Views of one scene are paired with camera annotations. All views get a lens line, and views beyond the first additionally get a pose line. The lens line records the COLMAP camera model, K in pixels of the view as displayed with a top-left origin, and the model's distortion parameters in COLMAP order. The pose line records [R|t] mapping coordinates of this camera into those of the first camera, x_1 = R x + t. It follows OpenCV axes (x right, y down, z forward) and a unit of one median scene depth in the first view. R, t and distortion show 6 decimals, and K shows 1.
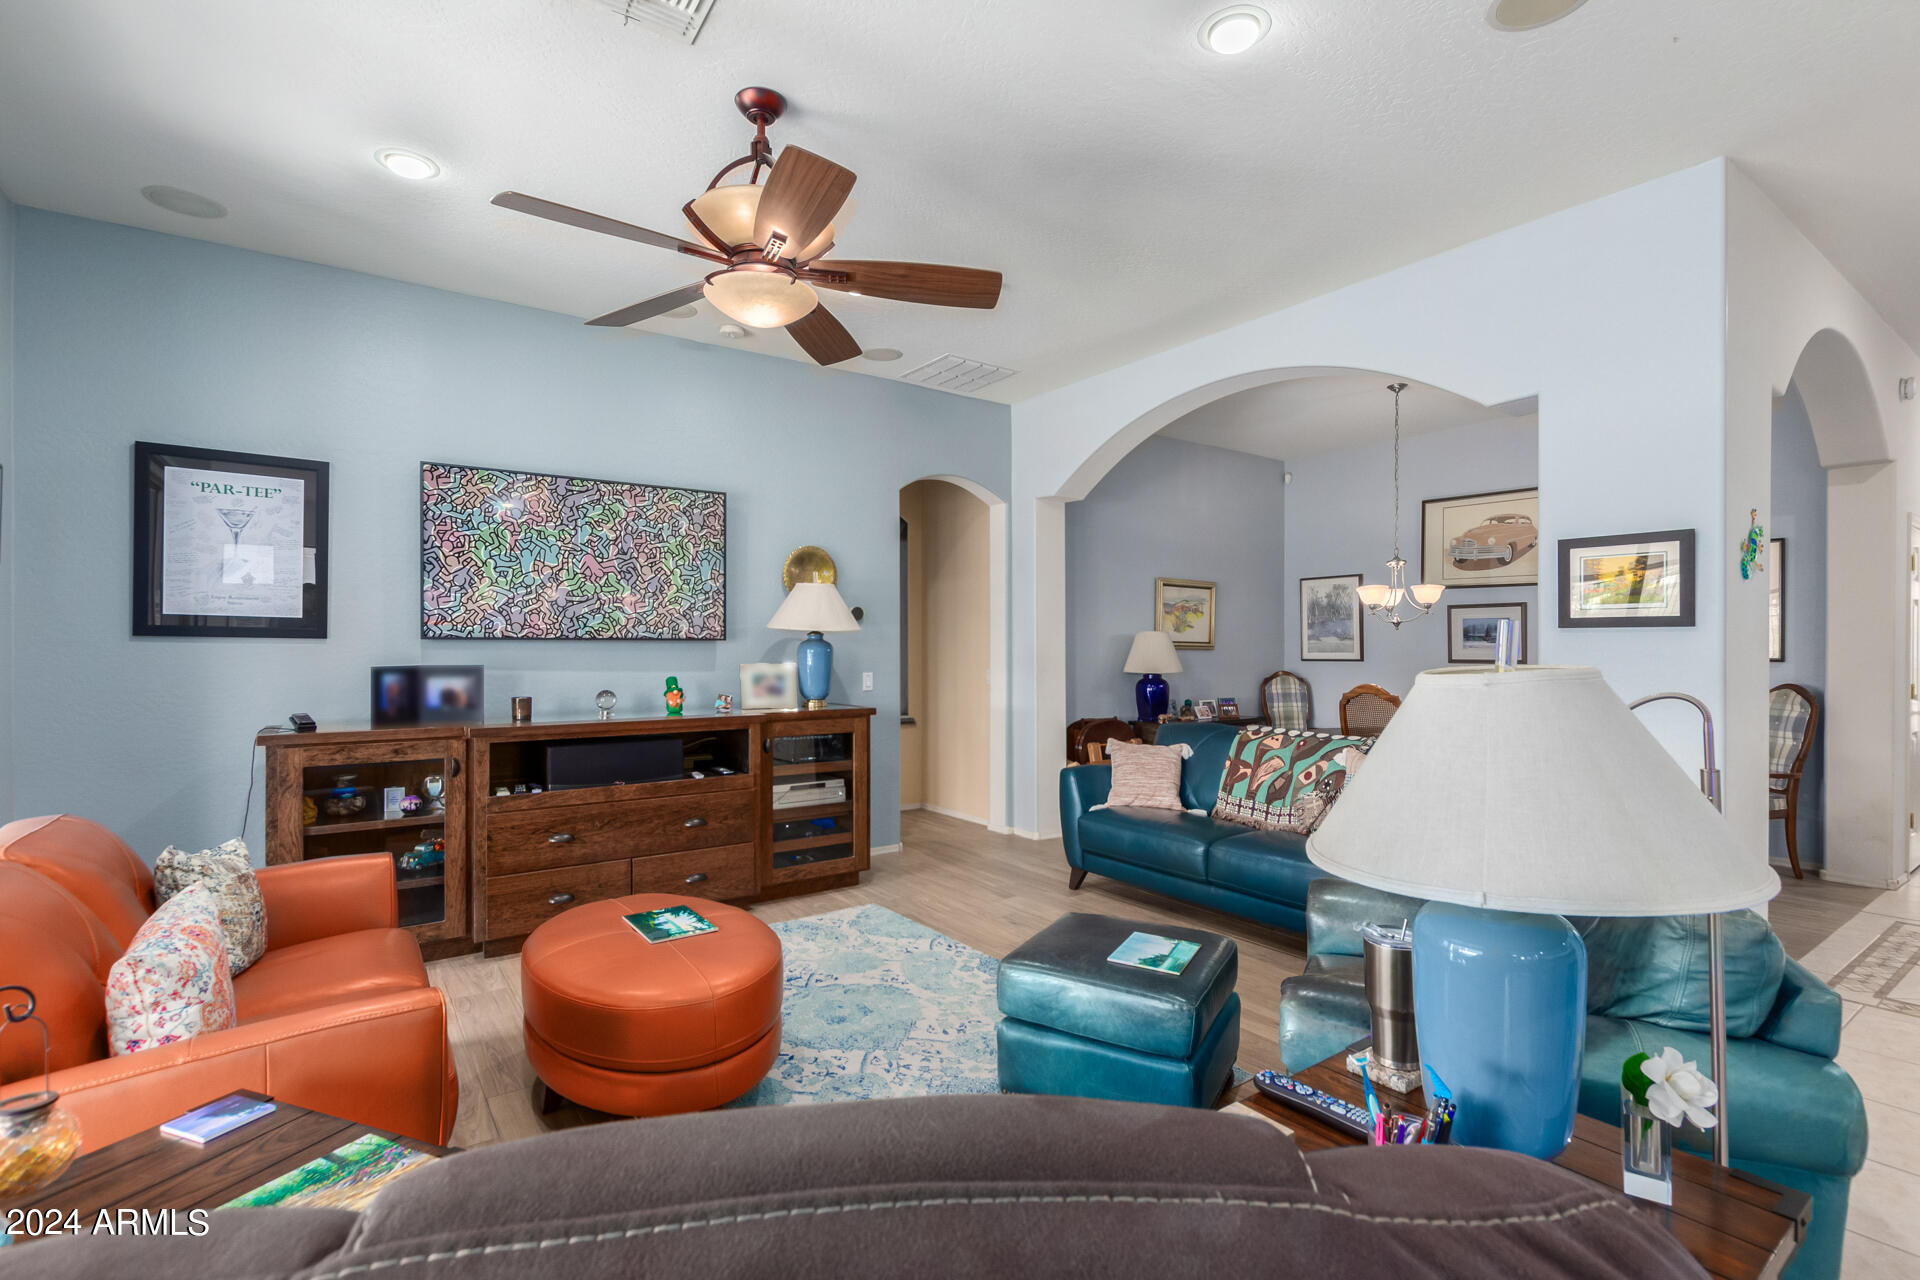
lens RADIAL K [[883.5, 0, 944.5], [0, 883.5, 643.5], [0, 0, 1]] dist [0.003671, -0.000610]
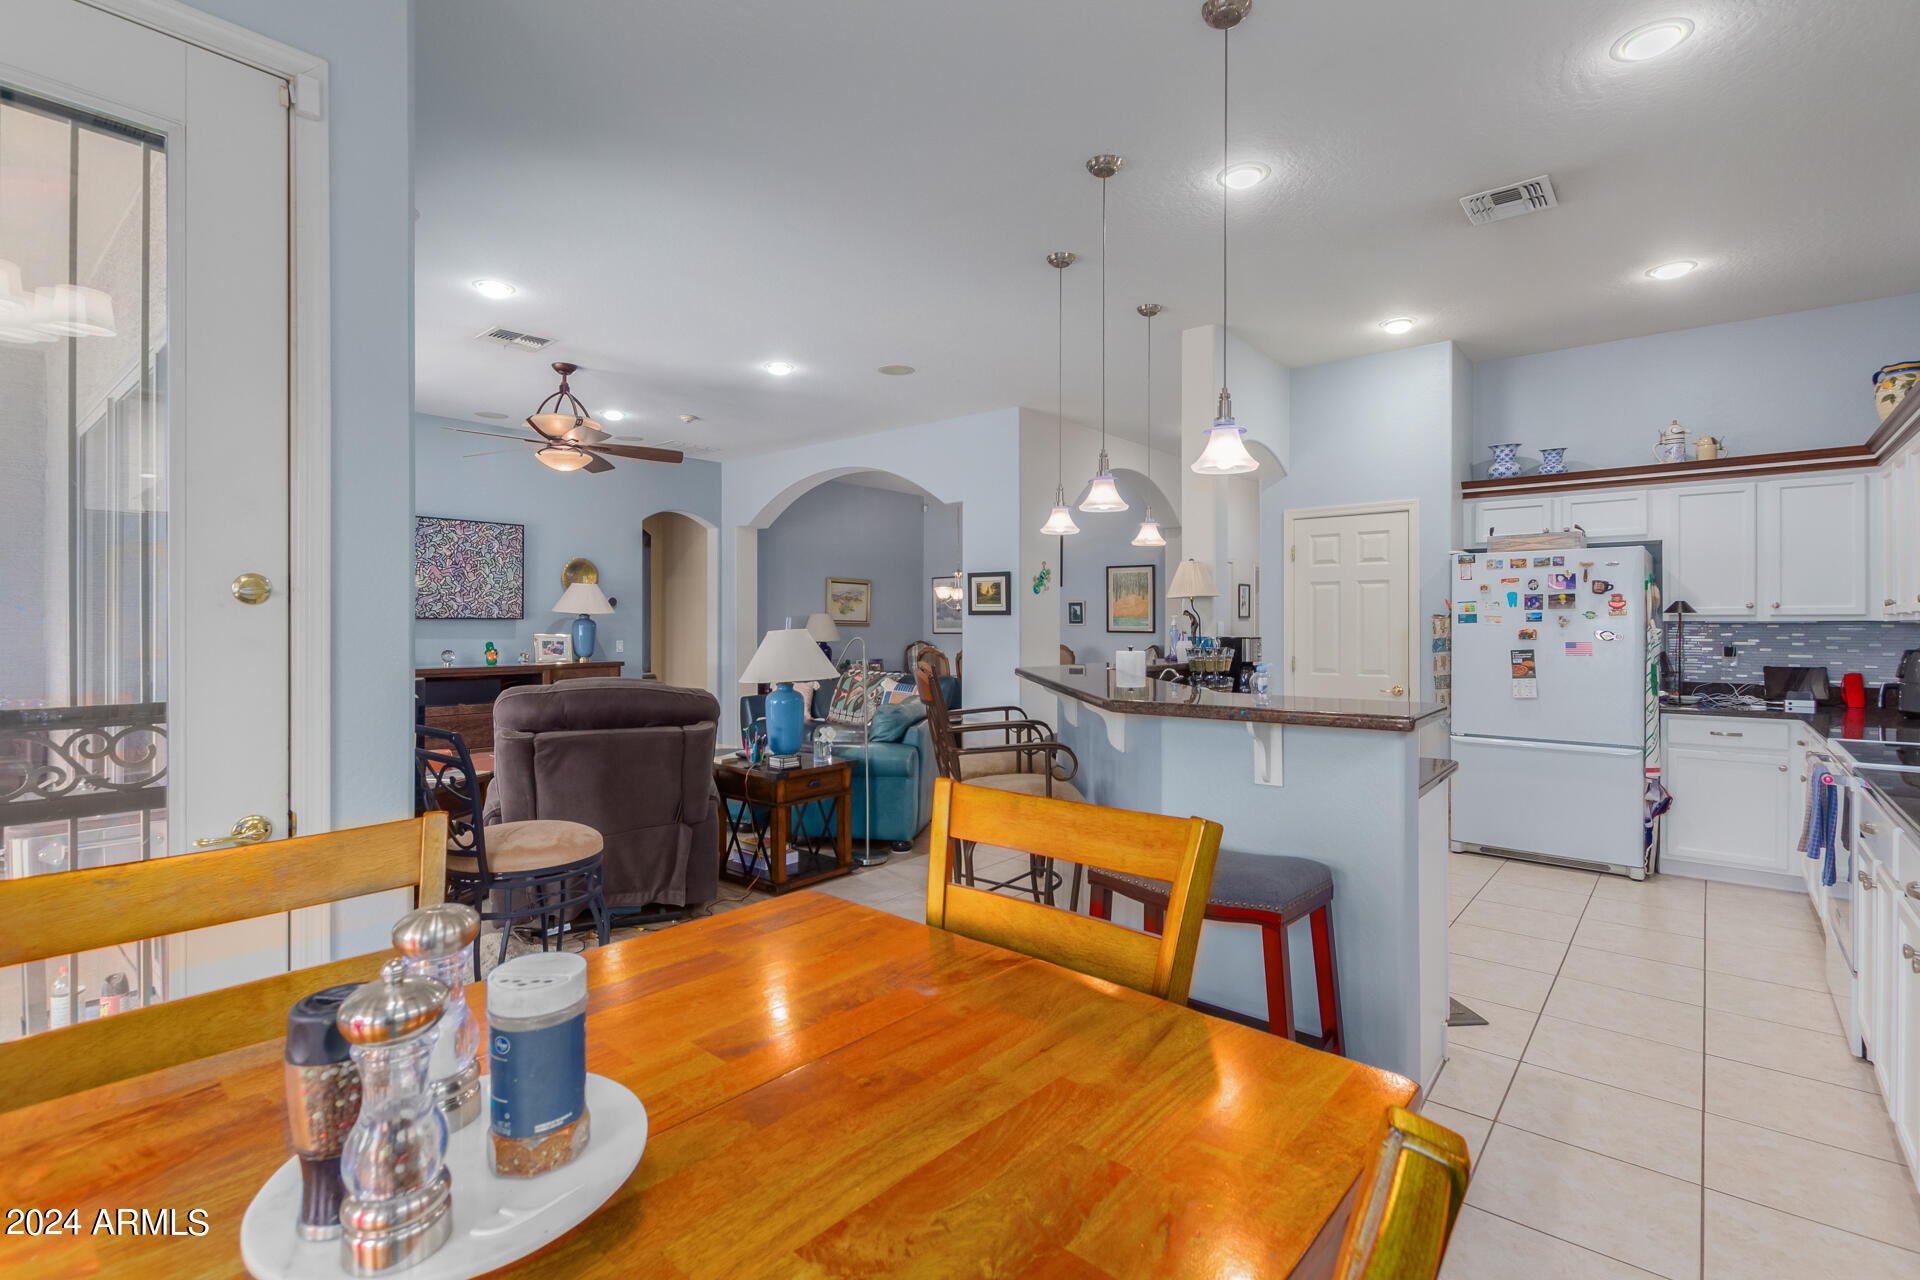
lens RADIAL K [[883.5, 0, 932.0], [0, 883.5, 612.5], [0, 0, 1]] dist [0.003671, -0.000610]
pose [[0.969683, 0.005596, 0.244304, 0.077912], [-0.003380, 0.999949, -0.009486, -0.003278], [-0.244344, 0.008373, 0.969652, -0.750528]]
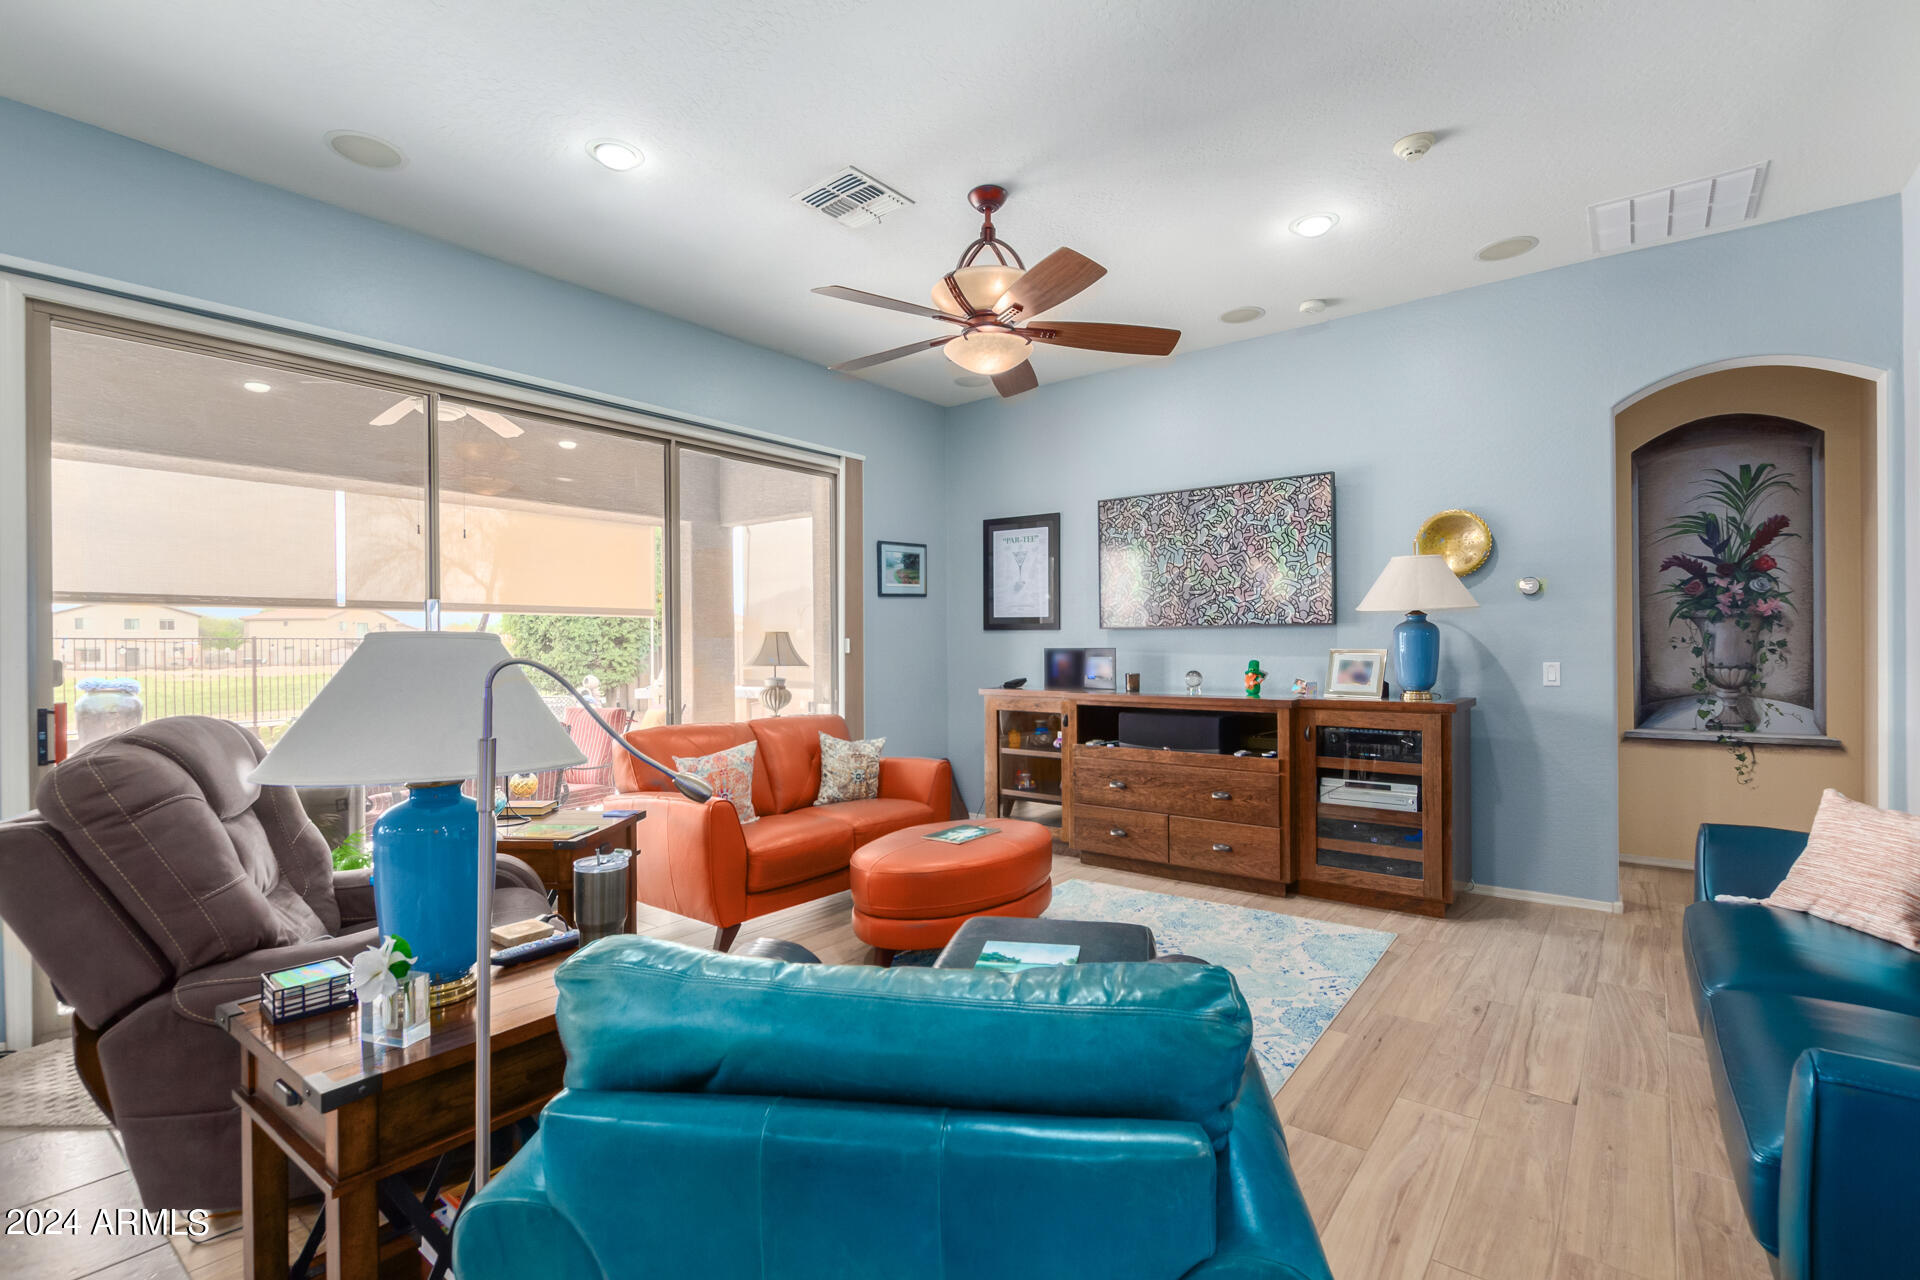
lens RADIAL K [[883.5, 0, 975.0], [0, 883.5, 635.1], [0, 0, 1]] dist [0.003671, -0.000610]
pose [[0.287653, -0.009393, -0.957689, 0.606493], [0.014540, 0.999879, -0.005439, 0.008411], [0.957624, -0.012360, 0.287755, 0.373813]]
